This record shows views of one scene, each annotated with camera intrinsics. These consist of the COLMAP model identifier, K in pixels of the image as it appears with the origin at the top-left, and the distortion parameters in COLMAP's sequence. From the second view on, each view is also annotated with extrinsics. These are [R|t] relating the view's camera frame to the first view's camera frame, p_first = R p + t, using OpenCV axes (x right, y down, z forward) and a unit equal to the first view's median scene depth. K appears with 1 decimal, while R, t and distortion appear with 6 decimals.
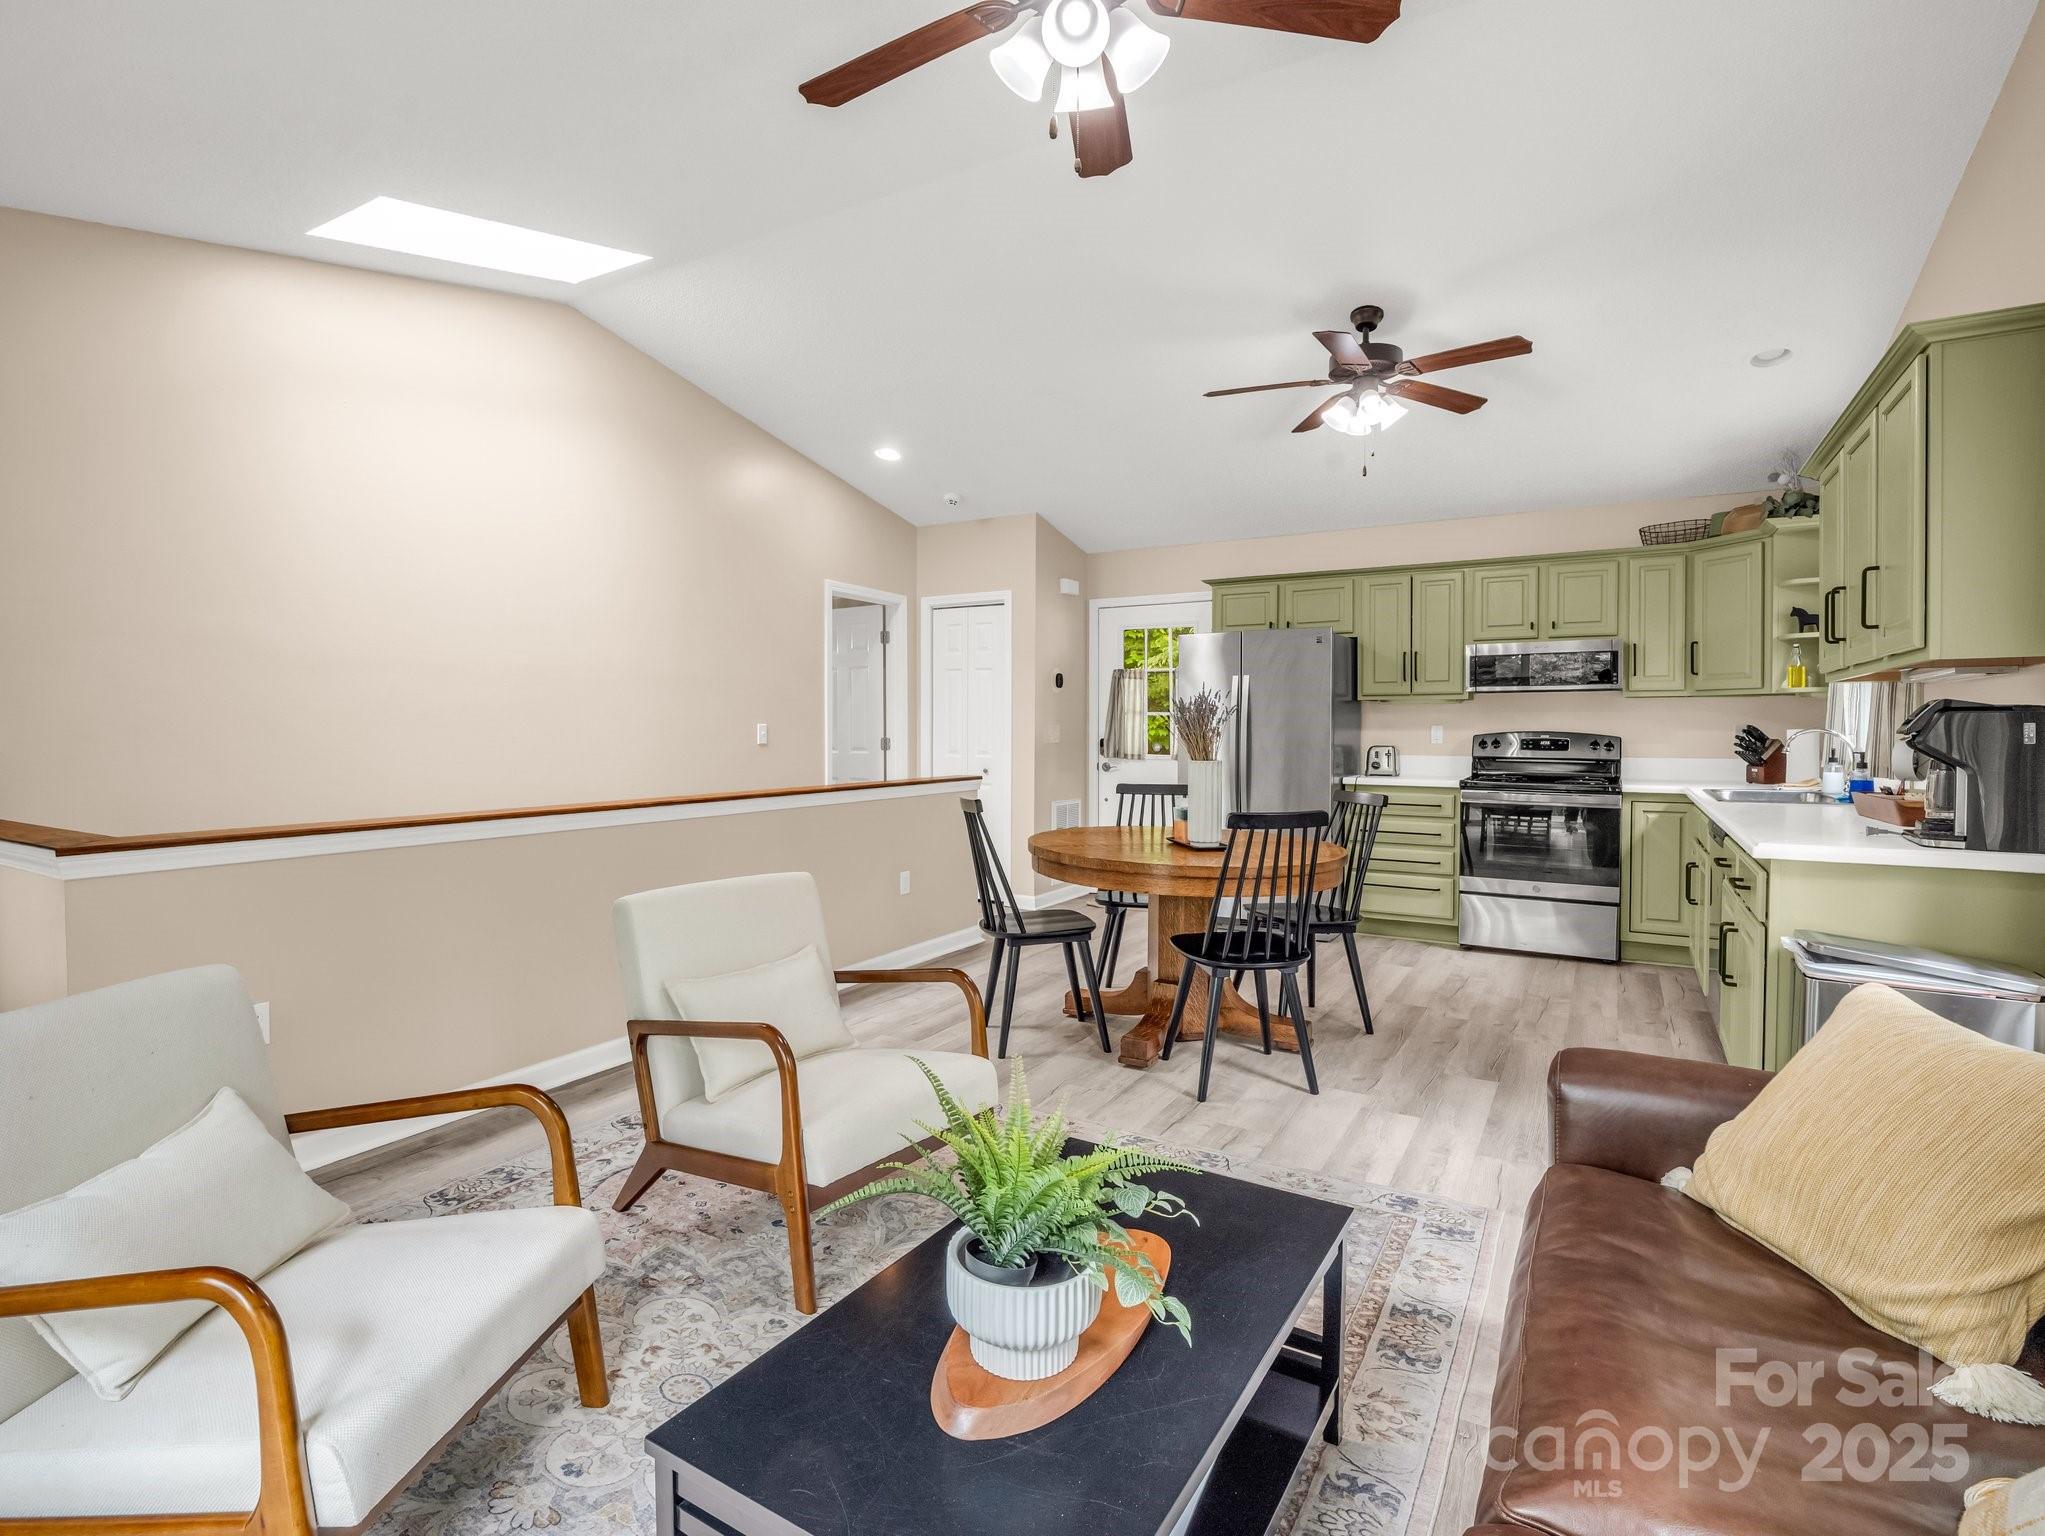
lens RADIAL K [[1030.9, 0, 1015.9], [0, 1030.9, 748.5], [0, 0, 1]] dist [-0.005527, -0.000233]
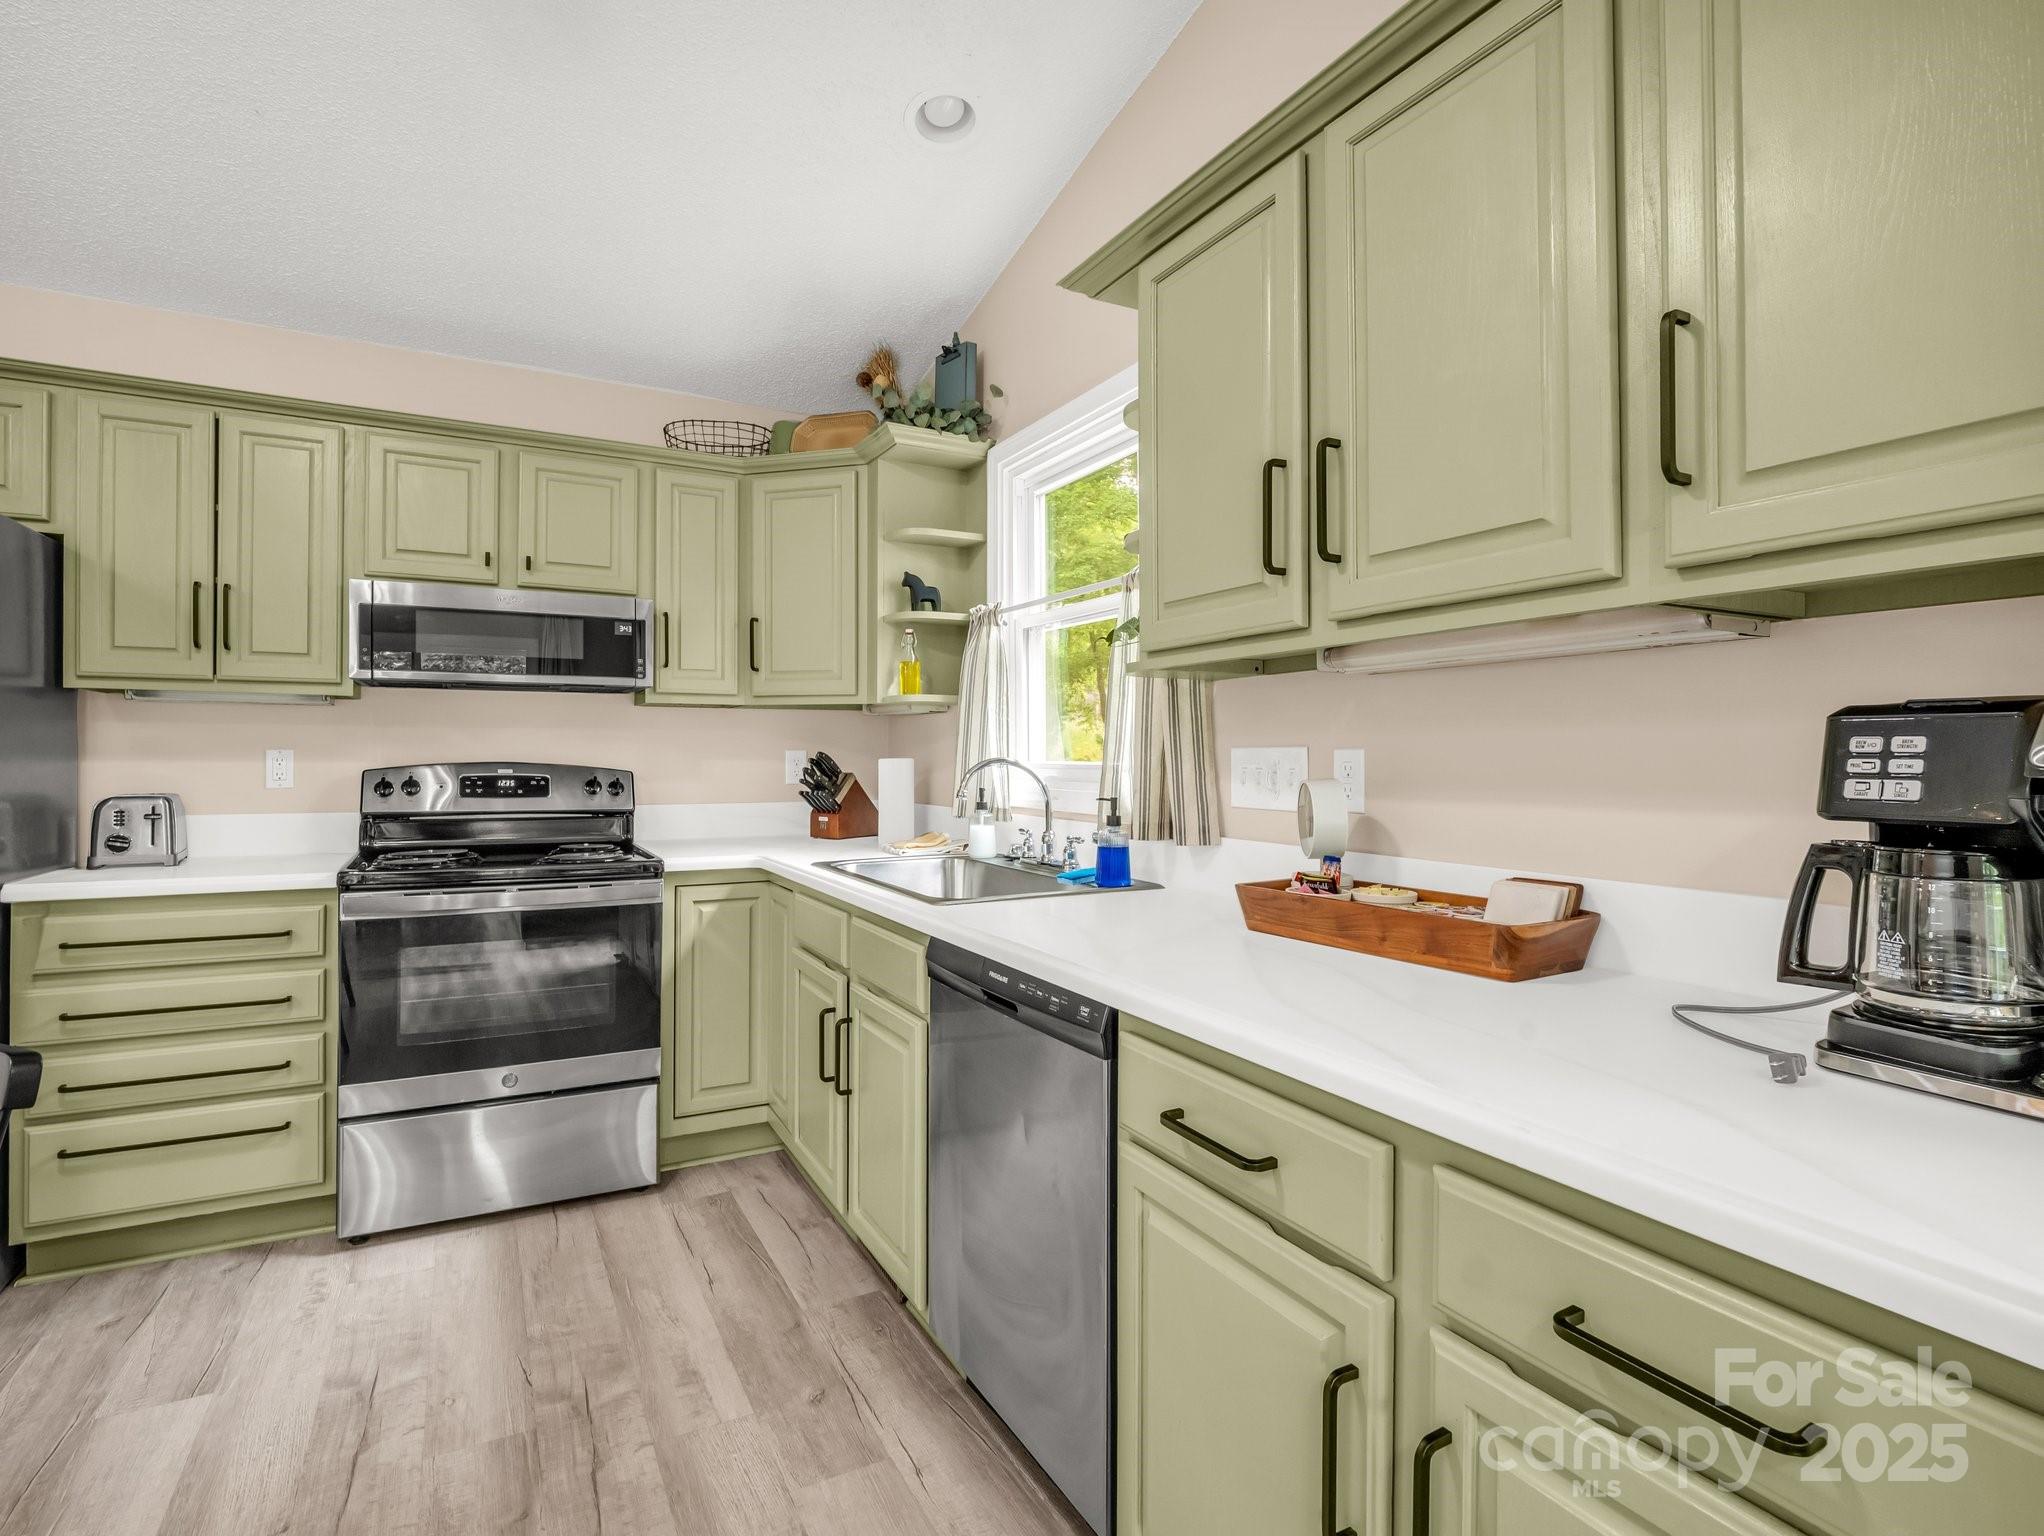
lens RADIAL K [[1014.5, 0, 1024.7], [0, 1014.5, 746.9], [0, 0, 1]] dist [-0.015076, -0.000232]
pose [[0.514047, 0.010219, 0.857701, 0.208161], [0.014618, 0.999679, -0.020672, -0.010222], [-0.857638, 0.023164, 0.513732, 0.518034]]
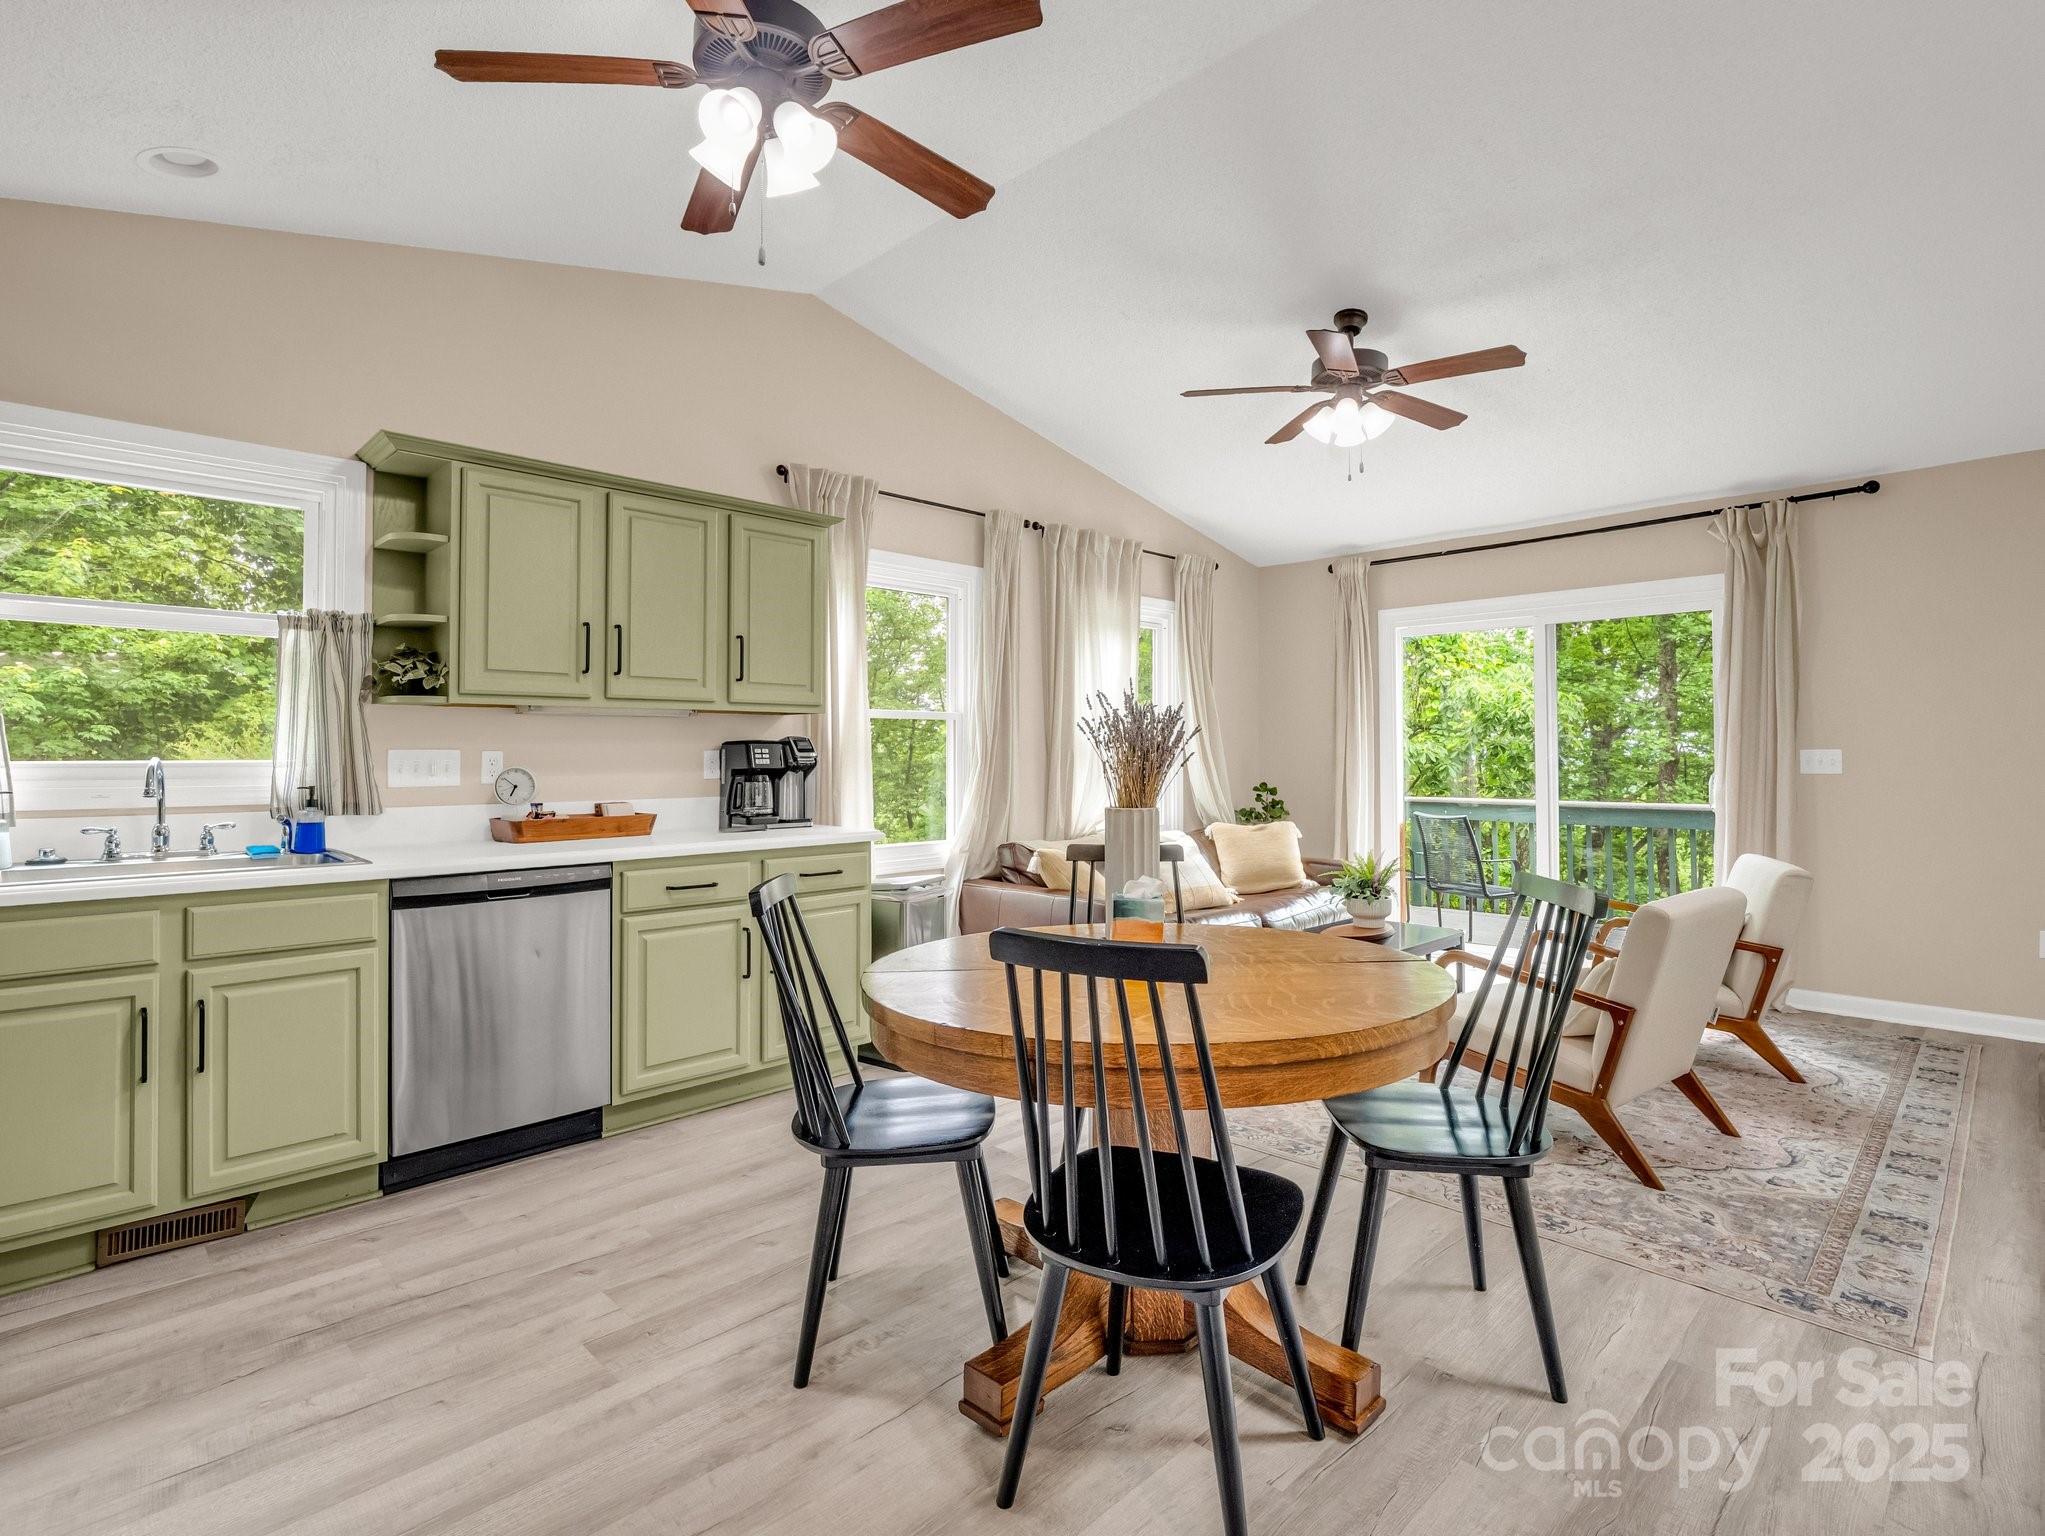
lens RADIAL K [[1019.7, 0, 1028.6], [0, 1019.7, 734.6], [0, 0, 1]] dist [-0.018929, -0.000020]
pose [[-0.964578, 0.005836, 0.263731, 0.058977], [0.008738, 0.999913, 0.009832, -0.027749], [-0.263651, 0.011788, -0.964546, 1.118288]]
